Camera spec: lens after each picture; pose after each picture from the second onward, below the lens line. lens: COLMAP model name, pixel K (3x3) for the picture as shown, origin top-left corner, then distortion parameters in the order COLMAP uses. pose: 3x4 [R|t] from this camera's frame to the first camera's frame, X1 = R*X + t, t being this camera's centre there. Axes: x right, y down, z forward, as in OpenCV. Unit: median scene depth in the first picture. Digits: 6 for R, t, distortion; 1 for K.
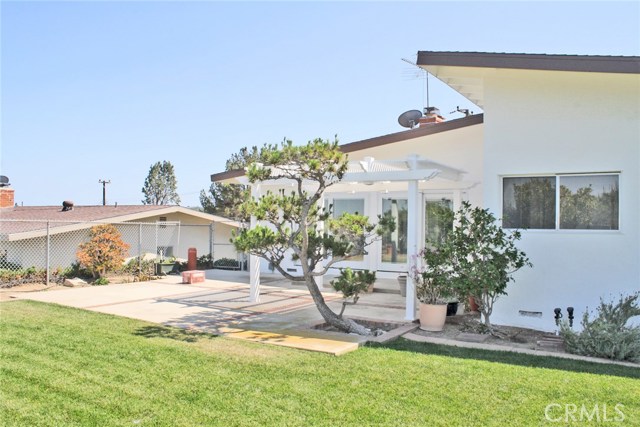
lens RADIAL K [[537.9, 0, 319.8], [0, 537.9, 215.8], [0, 0, 1]] dist [-0.174217, 0.148086]
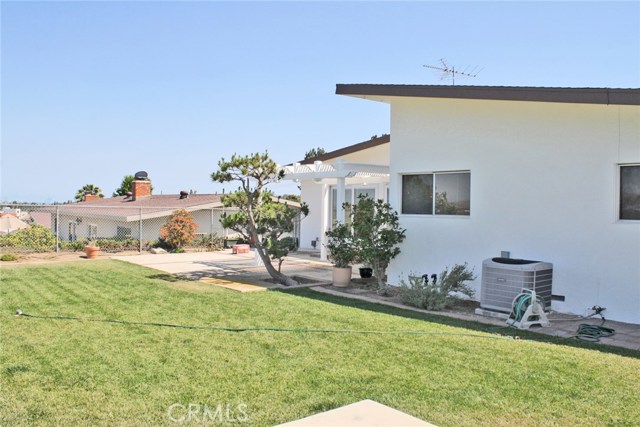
lens RADIAL K [[537.9, 0, 320.3], [0, 537.9, 213.6], [0, 0, 1]] dist [-0.174217, 0.148086]
pose [[0.952871, 0.006470, -0.303305, 0.560656], [0.000549, 0.999734, 0.023052, -0.007578], [0.303374, -0.022132, 0.952615, -0.336609]]
